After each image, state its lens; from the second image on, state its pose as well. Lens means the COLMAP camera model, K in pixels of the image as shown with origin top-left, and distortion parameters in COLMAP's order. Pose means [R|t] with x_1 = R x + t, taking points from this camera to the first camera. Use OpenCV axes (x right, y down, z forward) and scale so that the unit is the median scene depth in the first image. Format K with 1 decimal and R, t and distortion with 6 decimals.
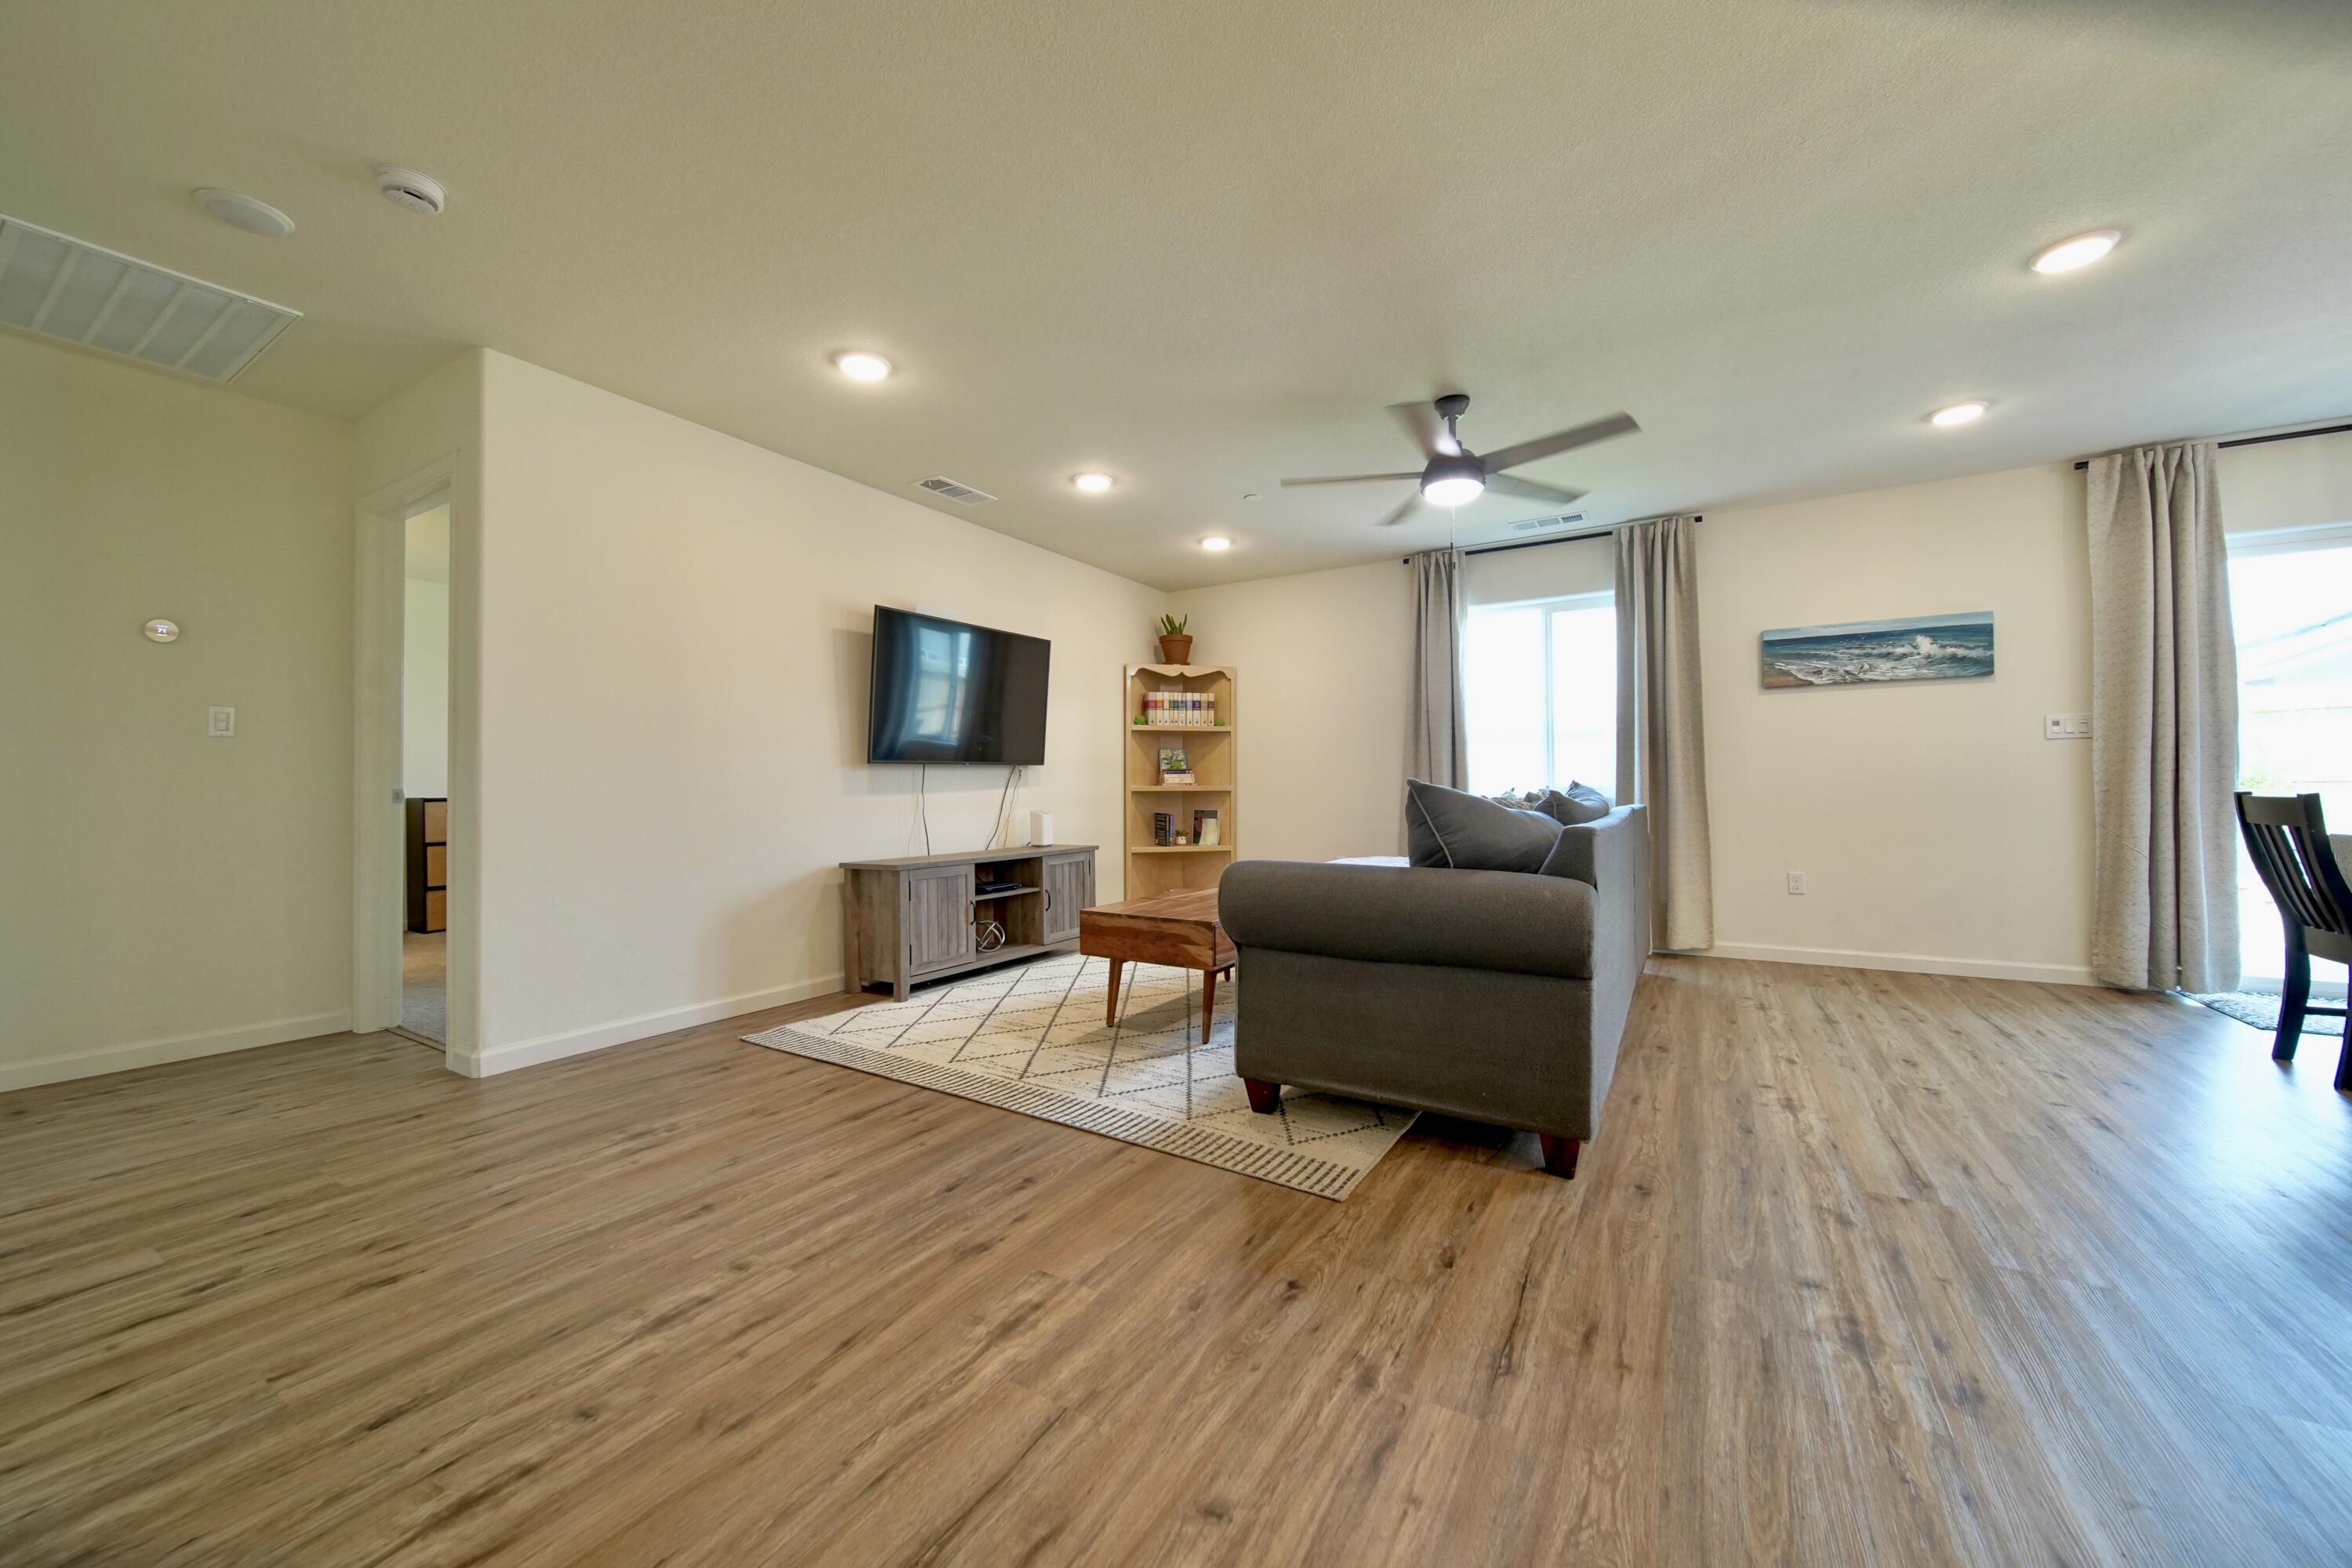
lens RADIAL K [[840.0, 0, 1182.3], [0, 840.0, 785.5], [0, 0, 1]] dist [0.001259, -0.000197]
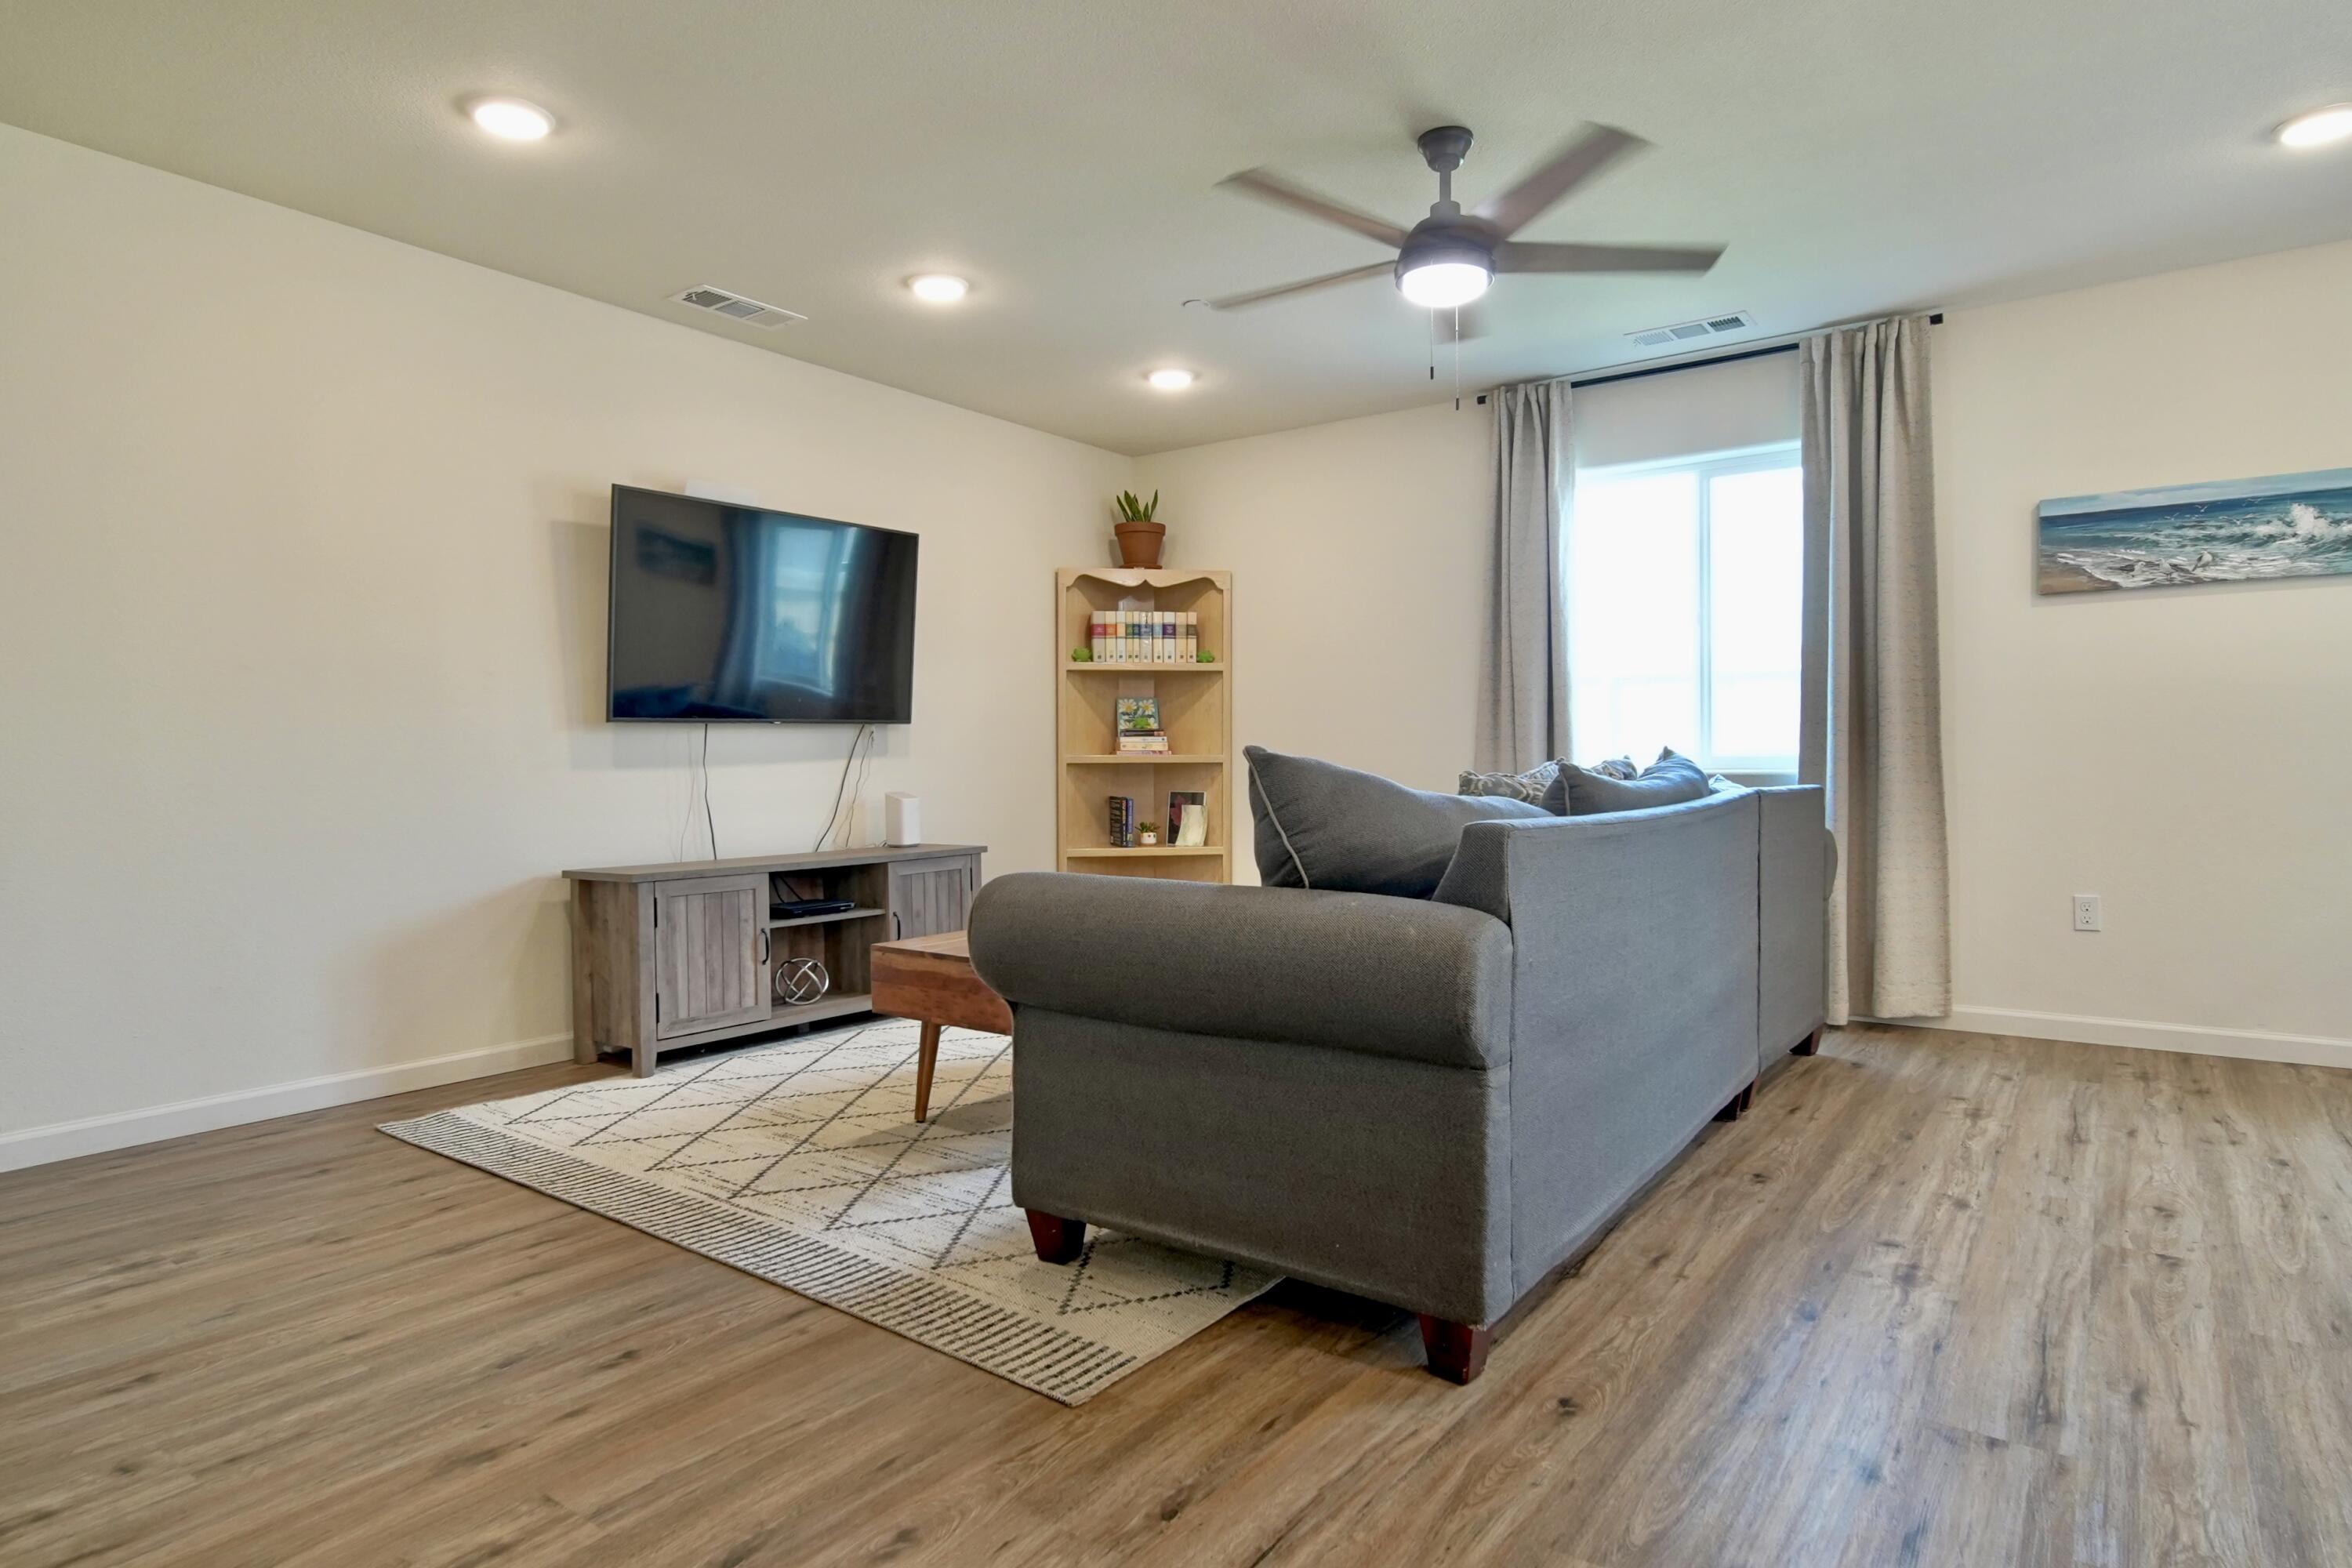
lens RADIAL K [[1274.5, 0, 1167.5], [0, 1274.5, 788.1], [0, 0, 1]] dist [0.002191, -0.000344]
pose [[0.996766, 0.001559, -0.080347, 0.213592], [0.000616, 0.999634, 0.027030, -0.001342], [0.080360, -0.026992, 0.996400, 0.031679]]
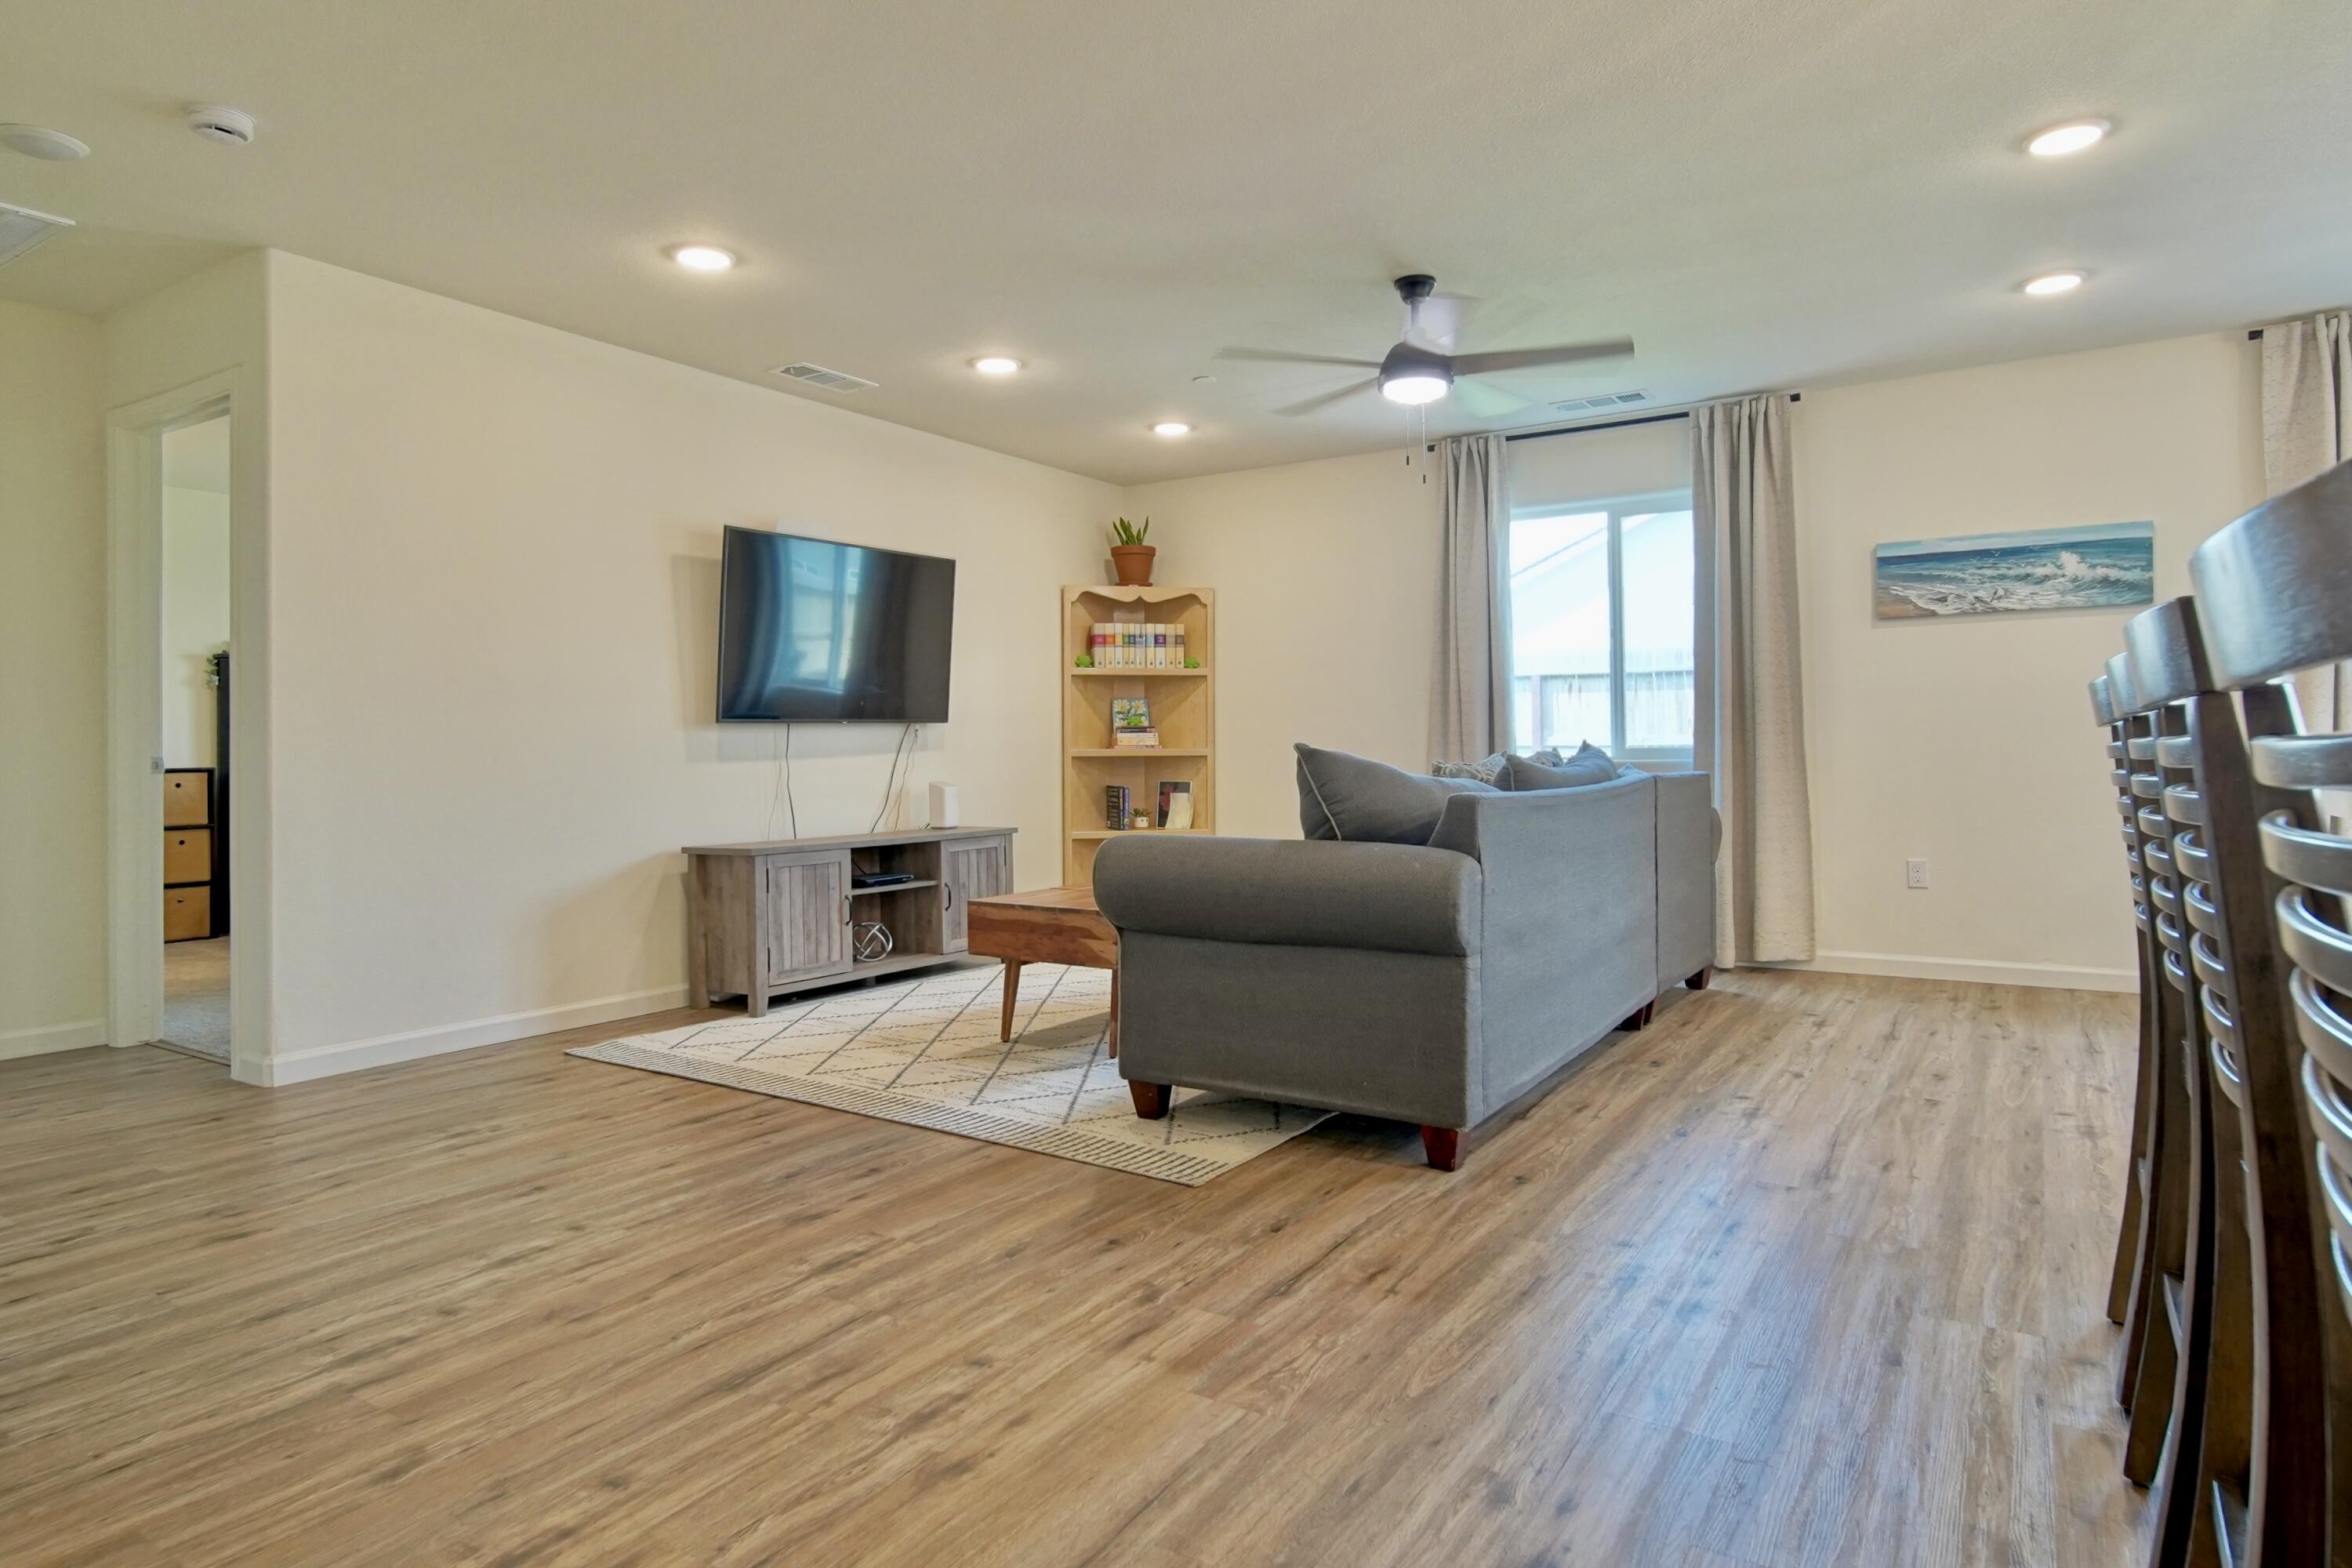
lens RADIAL K [[1272.2, 0, 1172.7], [0, 1272.2, 756.9], [0, 0, 1]] dist [0.000622, 0.002457]
pose [[0.999652, -0.003076, -0.026190, 0.128371], [0.003283, 0.999964, 0.007867, -0.002908], [0.026165, -0.007951, 0.999626, -0.279575]]
